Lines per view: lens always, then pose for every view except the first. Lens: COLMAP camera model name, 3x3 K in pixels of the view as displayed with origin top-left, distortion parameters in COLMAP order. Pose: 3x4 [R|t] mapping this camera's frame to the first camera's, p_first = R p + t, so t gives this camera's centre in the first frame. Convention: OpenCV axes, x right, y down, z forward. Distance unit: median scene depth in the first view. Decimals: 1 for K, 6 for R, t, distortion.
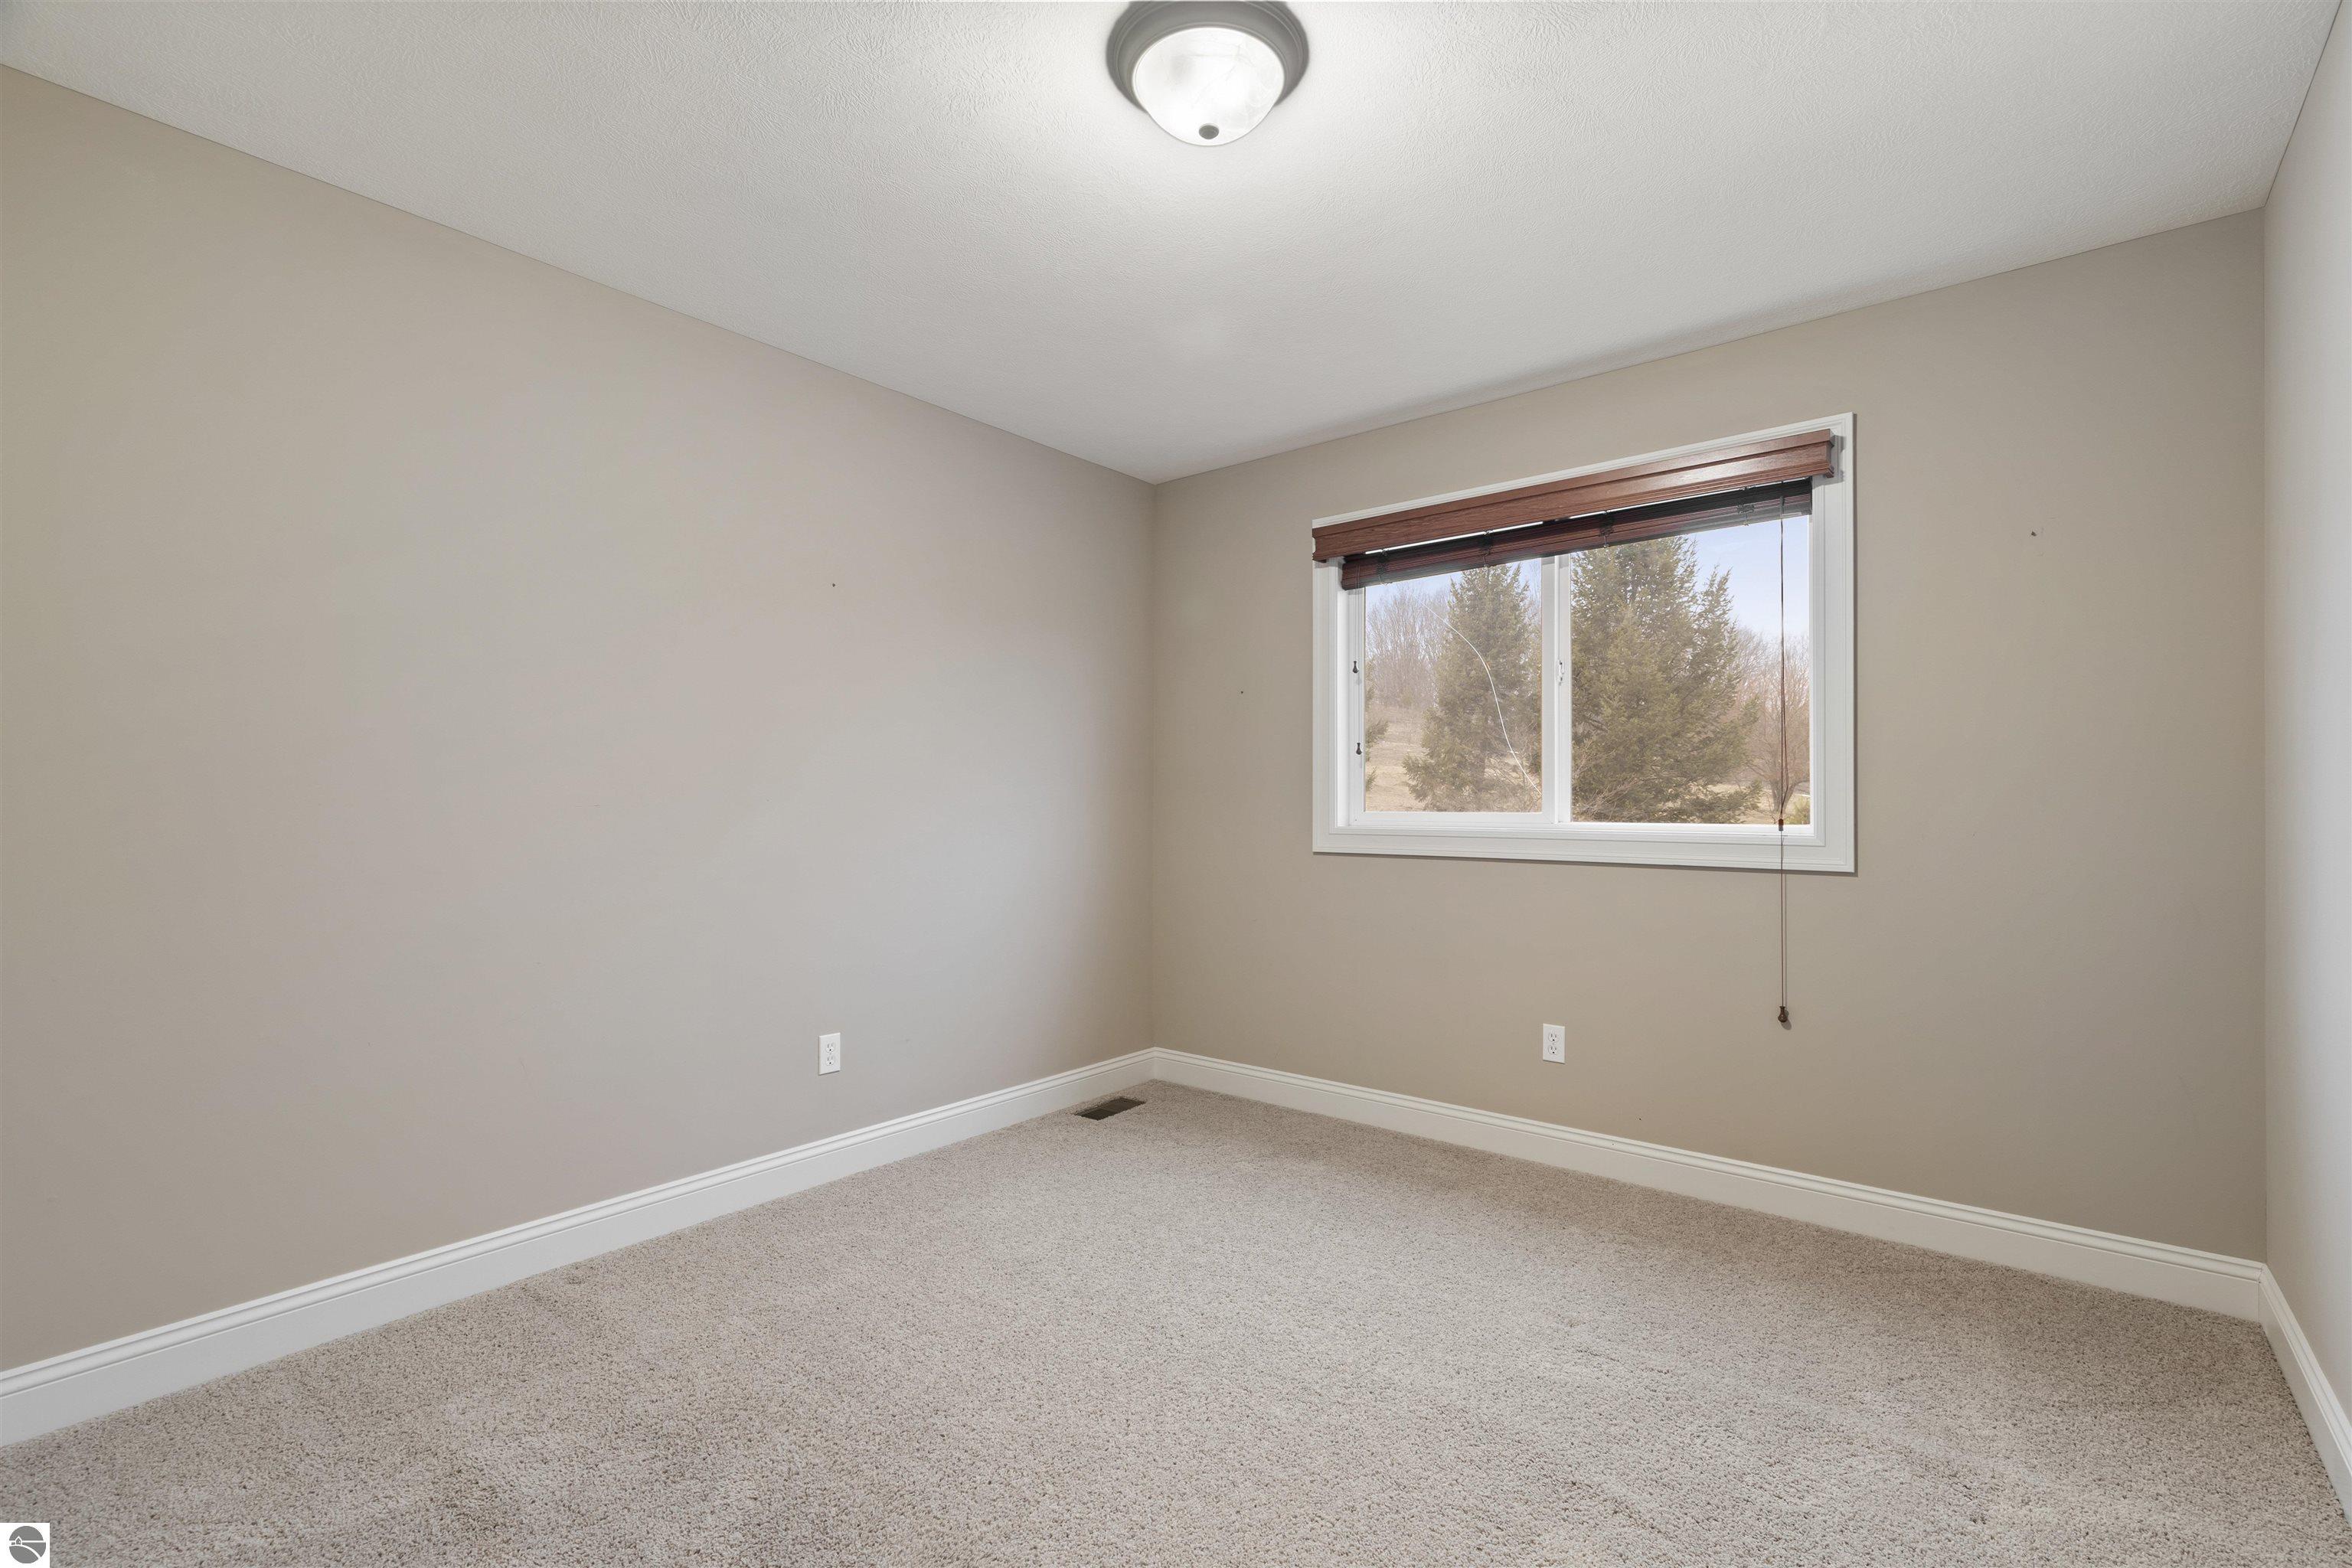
lens RADIAL K [[1056.8, 0, 1178.9], [0, 1056.8, 807.3], [0, 0, 1]] dist [0.002757, 0.000121]
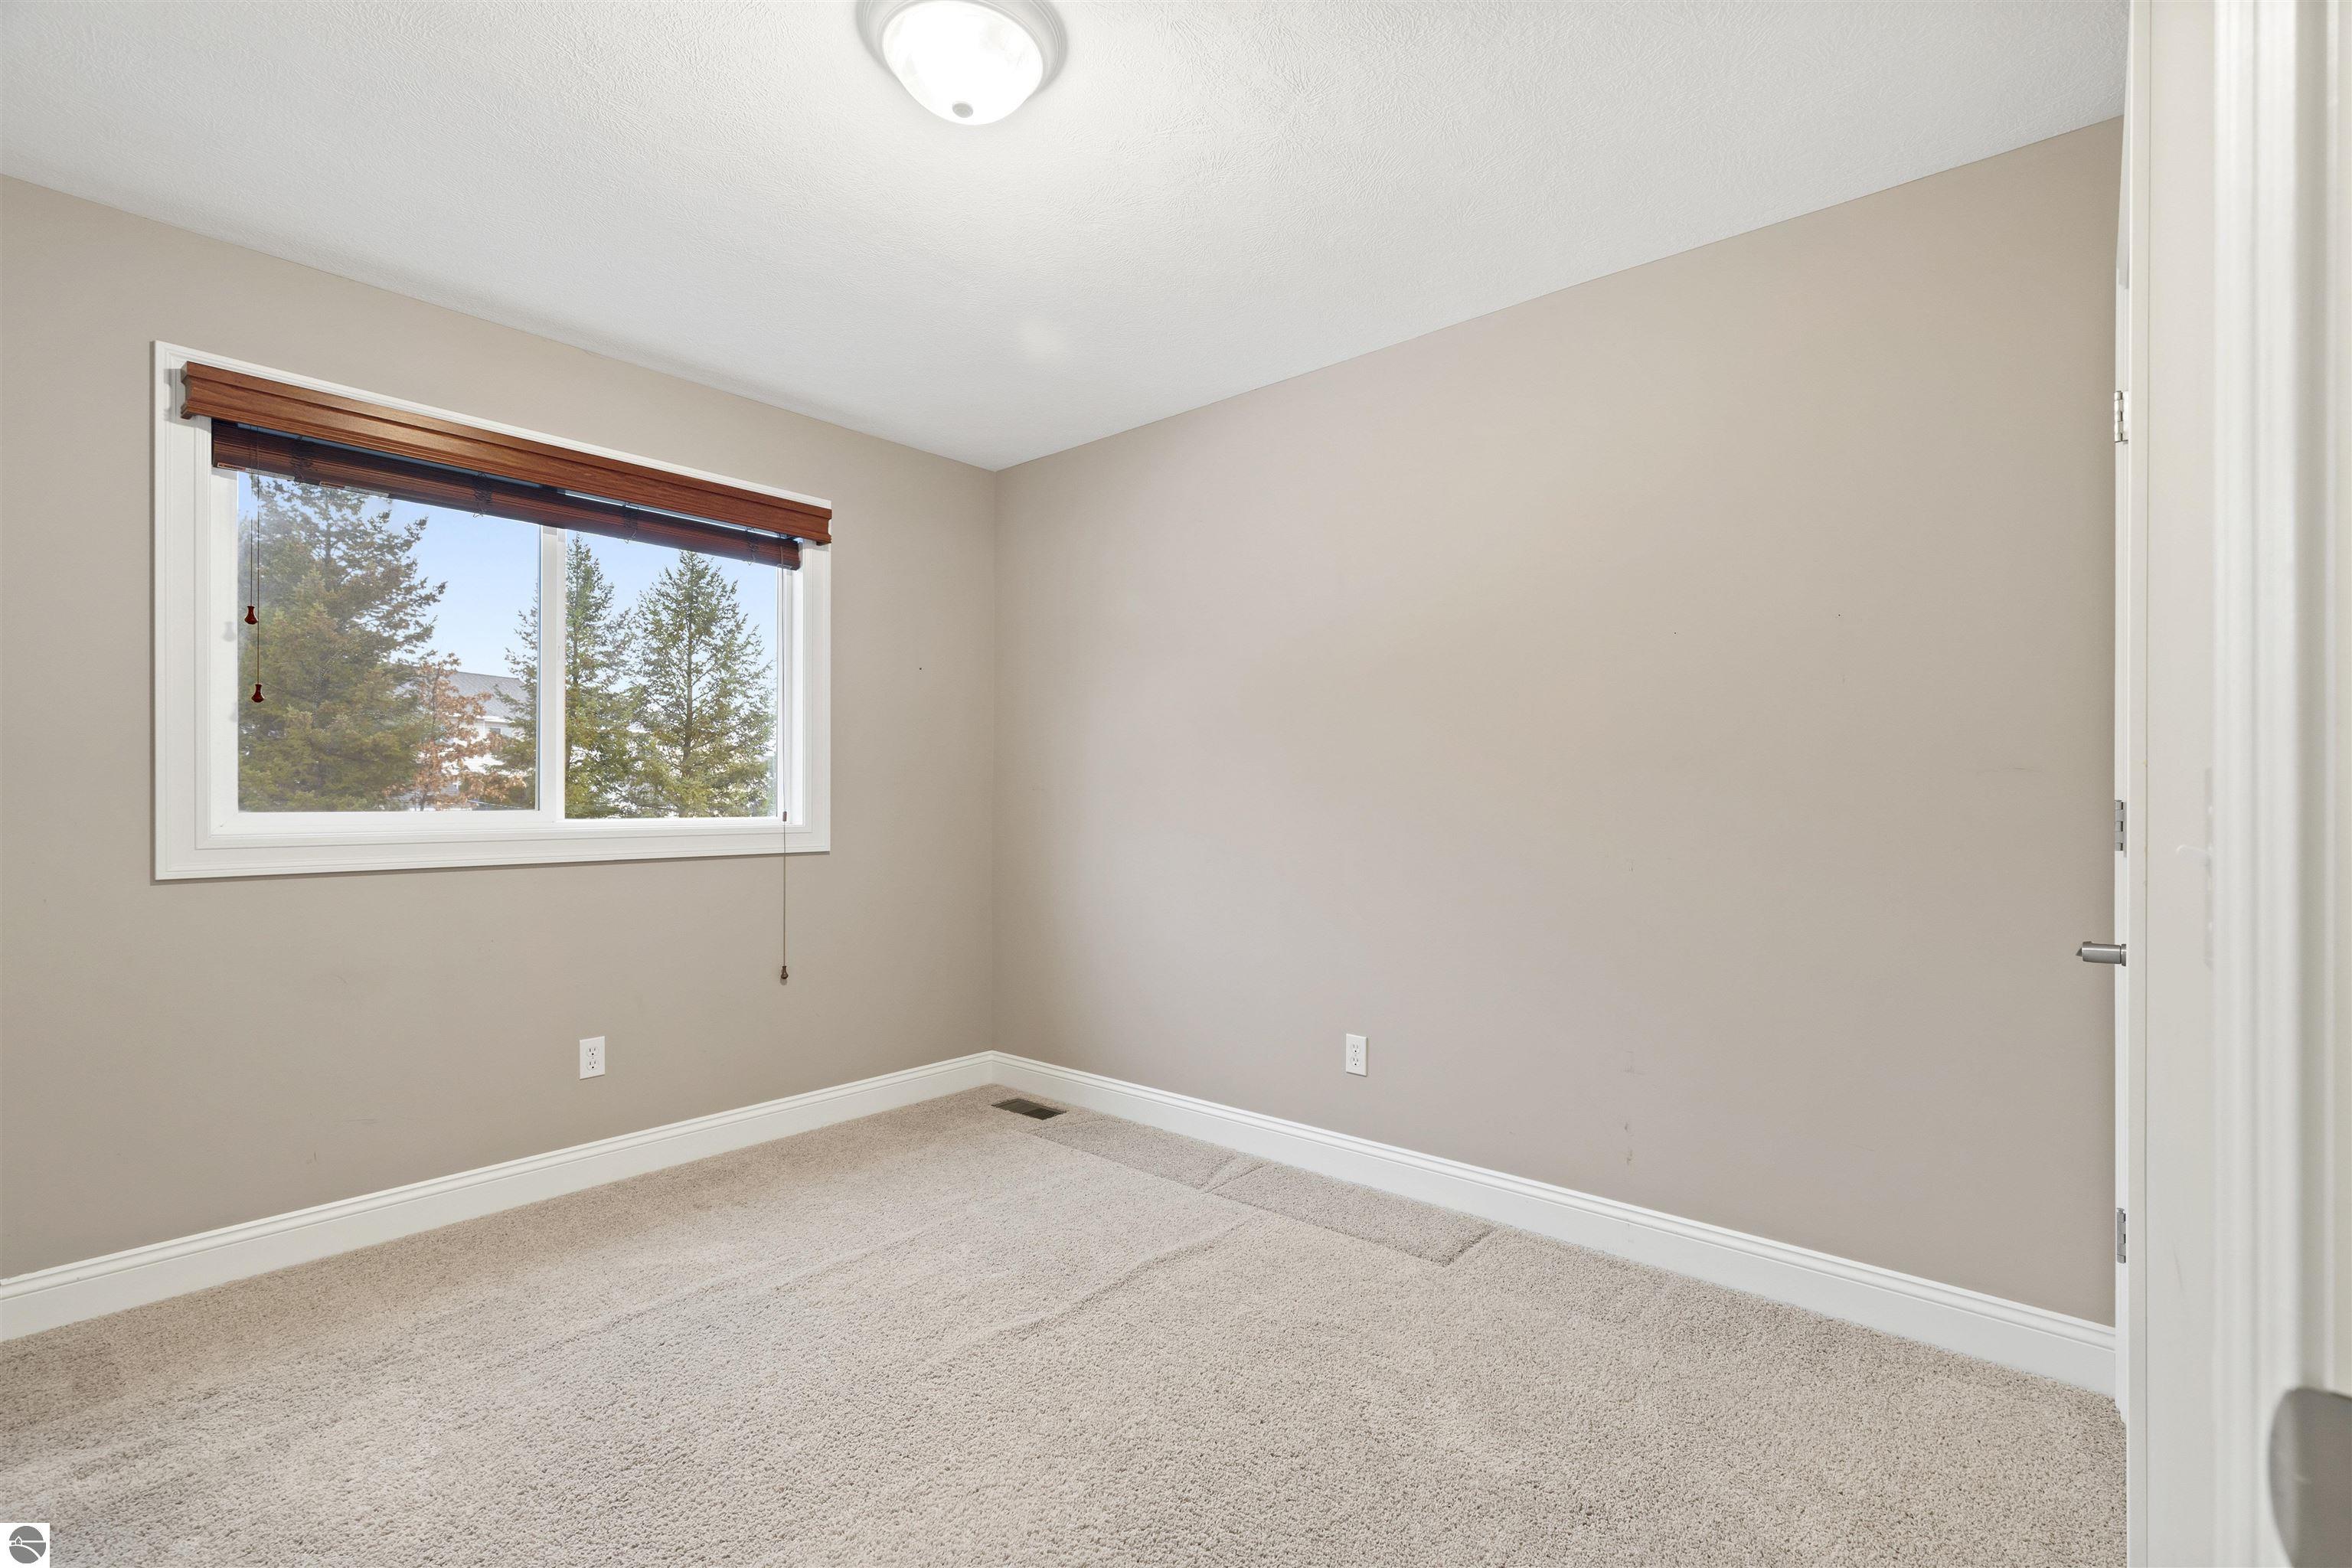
lens RADIAL K [[1056.8, 0, 1178.9], [0, 1056.8, 807.3], [0, 0, 1]] dist [0.002757, 0.000121]
pose [[0.012310, -0.006929, 0.999900, -0.606183], [0.004662, 0.999966, 0.006872, -0.000604], [-0.999913, 0.004577, 0.012342, 0.493952]]
